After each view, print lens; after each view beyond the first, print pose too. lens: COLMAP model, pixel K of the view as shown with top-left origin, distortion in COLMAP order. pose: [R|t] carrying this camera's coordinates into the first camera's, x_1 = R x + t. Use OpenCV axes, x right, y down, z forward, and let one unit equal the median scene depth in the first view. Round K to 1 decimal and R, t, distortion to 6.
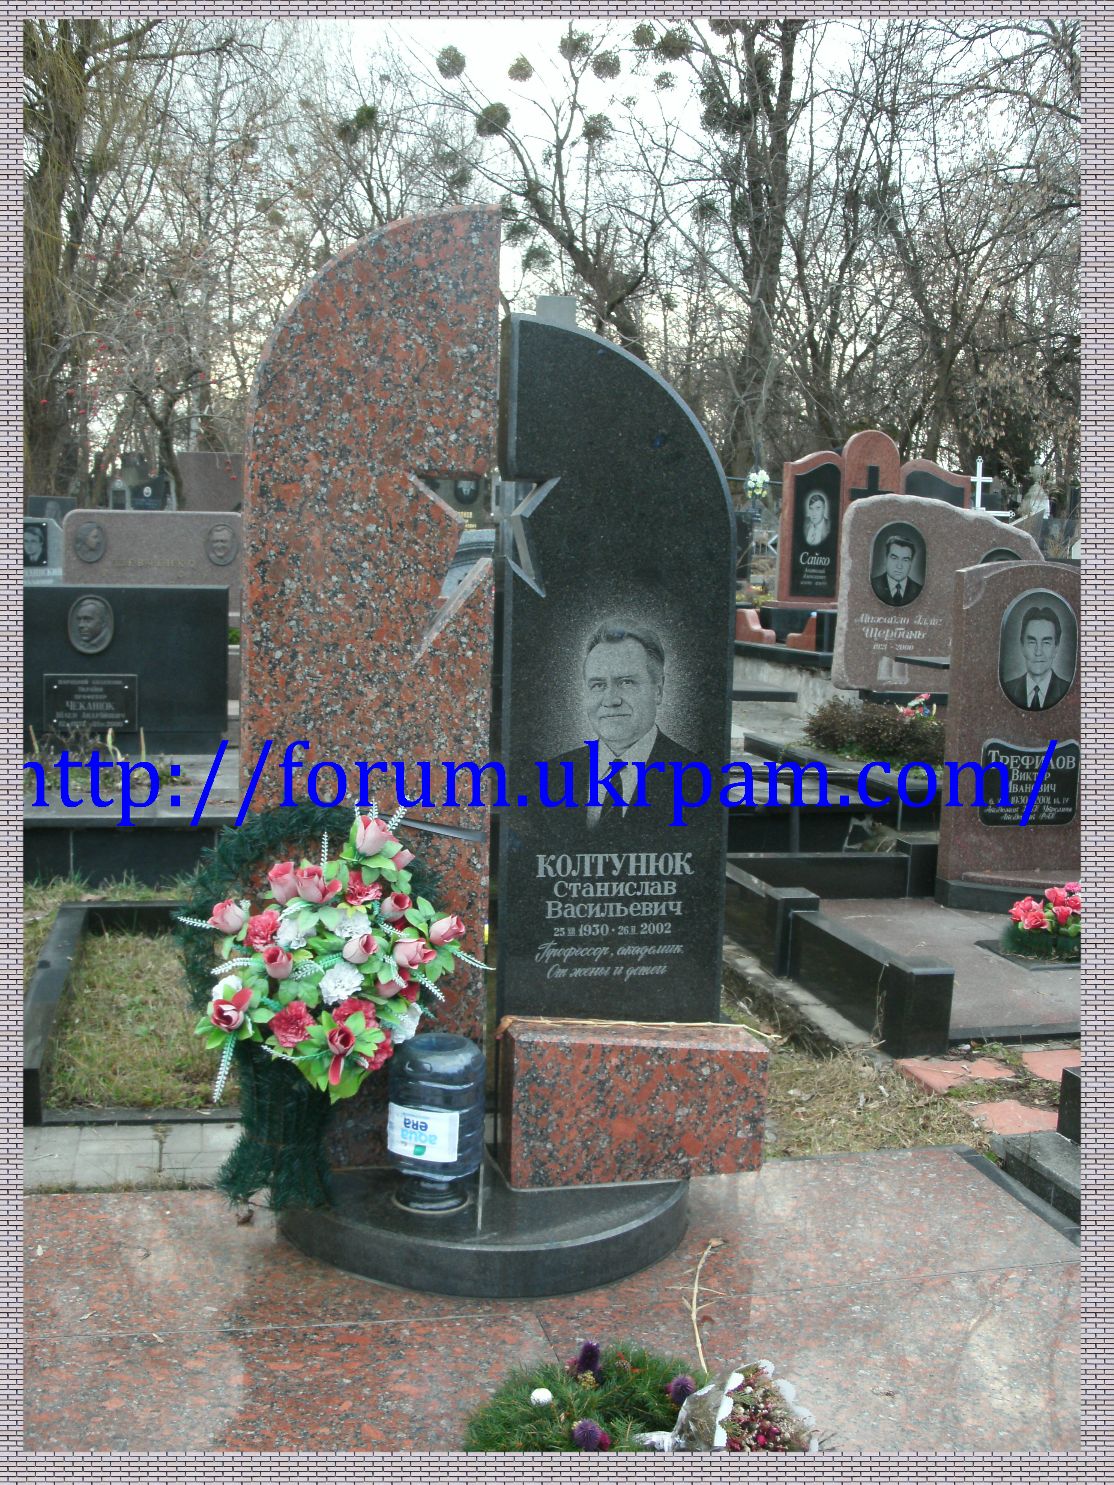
lens RADIAL K [[1552.6, 0, 522.4], [0, 1552.6, 787.4], [0, 0, 1]] dist [-0.296704, 0.369380]
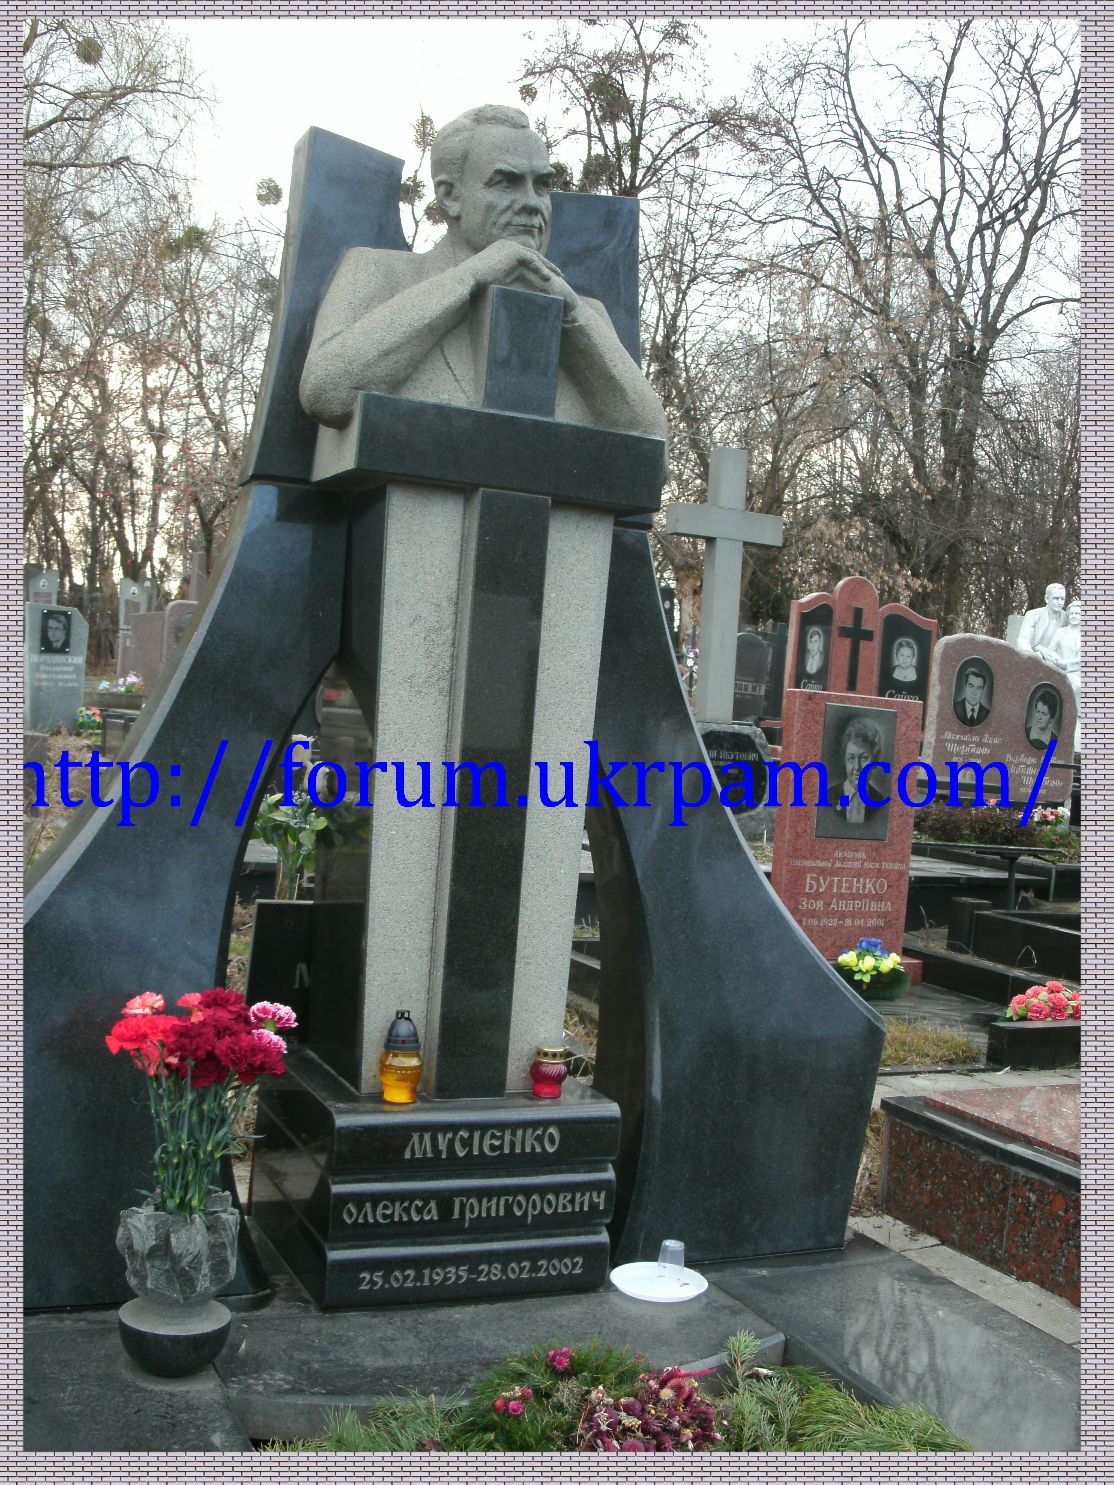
lens RADIAL K [[1552.6, 0, 522.4], [0, 1552.6, 787.4], [0, 0, 1]] dist [-0.296704, 0.369380]
pose [[0.979898, 0.038662, 0.195716, -0.671524], [-0.022346, 0.996139, -0.084899, 0.077836], [-0.198243, 0.078819, 0.976979, -0.196825]]
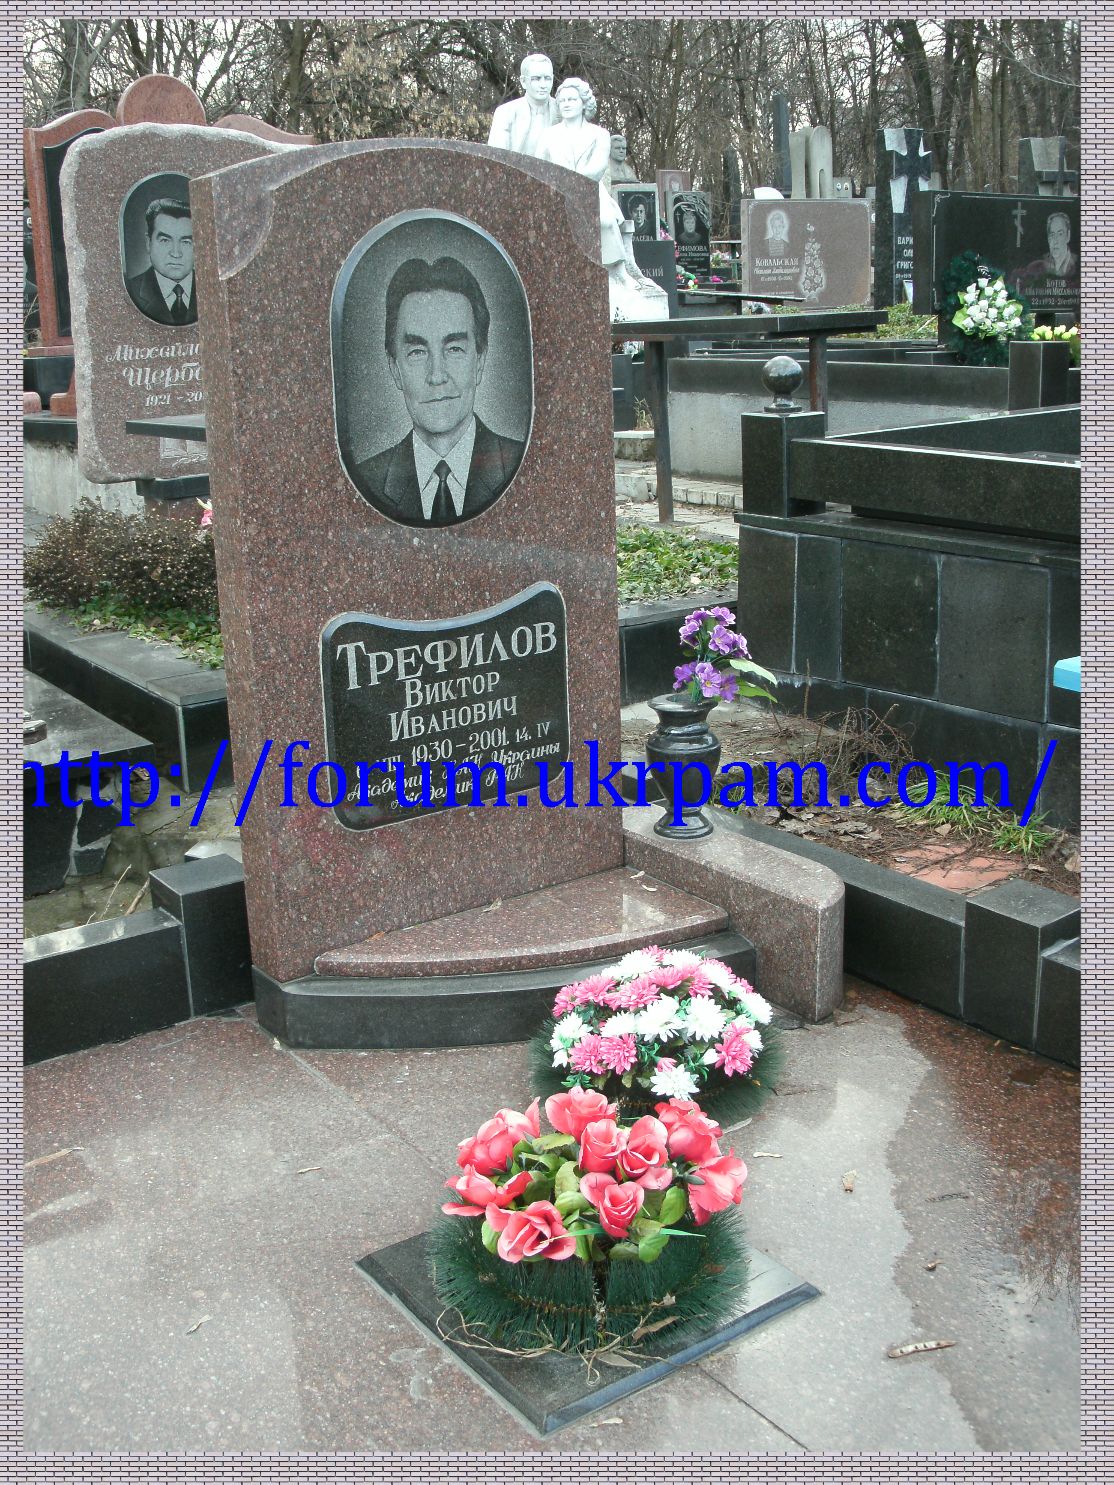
lens RADIAL K [[1578.4, 0, 481.1], [0, 1578.4, 747.1], [0, 0, 1]] dist [-0.298854, 0.465150]
pose [[0.932891, -0.161378, 0.321982, 0.285279], [0.118934, 0.981881, 0.147529, -0.072728], [-0.339956, -0.099334, 0.935181, 0.833272]]
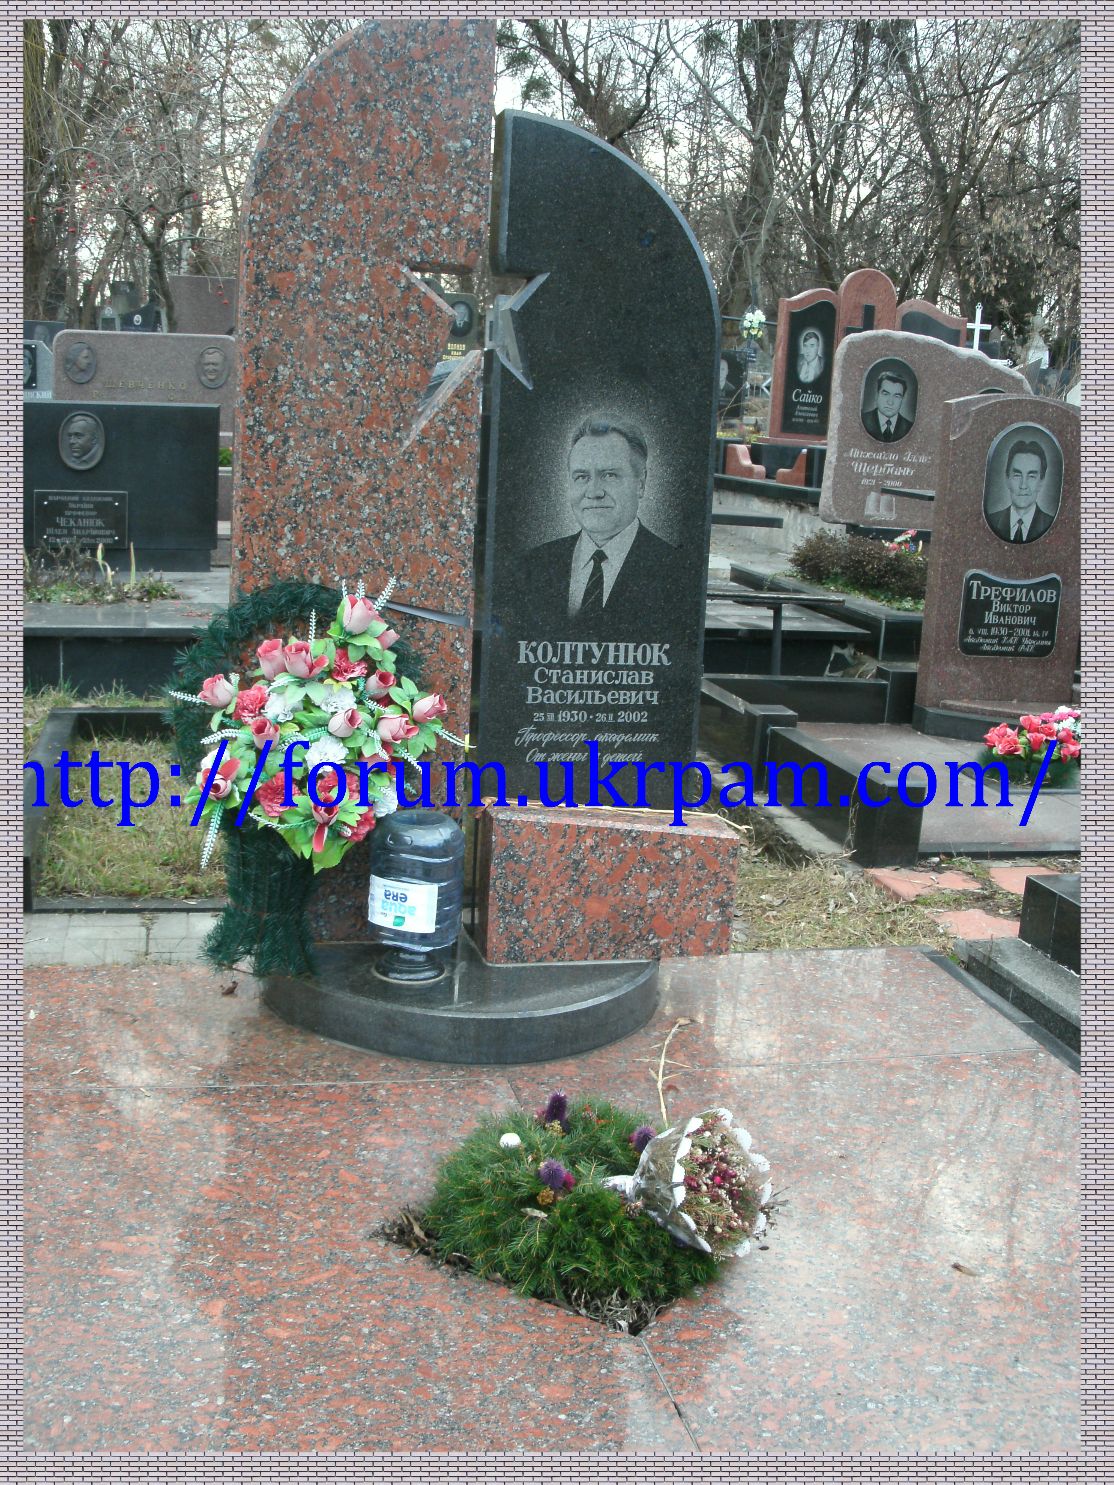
lens RADIAL K [[1552.6, 0, 522.4], [0, 1552.6, 787.4], [0, 0, 1]] dist [-0.296704, 0.369380]
pose [[0.999730, 0.020974, 0.009955, 0.002394], [-0.021877, 0.994602, 0.101434, 0.023225], [-0.007774, -0.101625, 0.994792, -0.020130]]
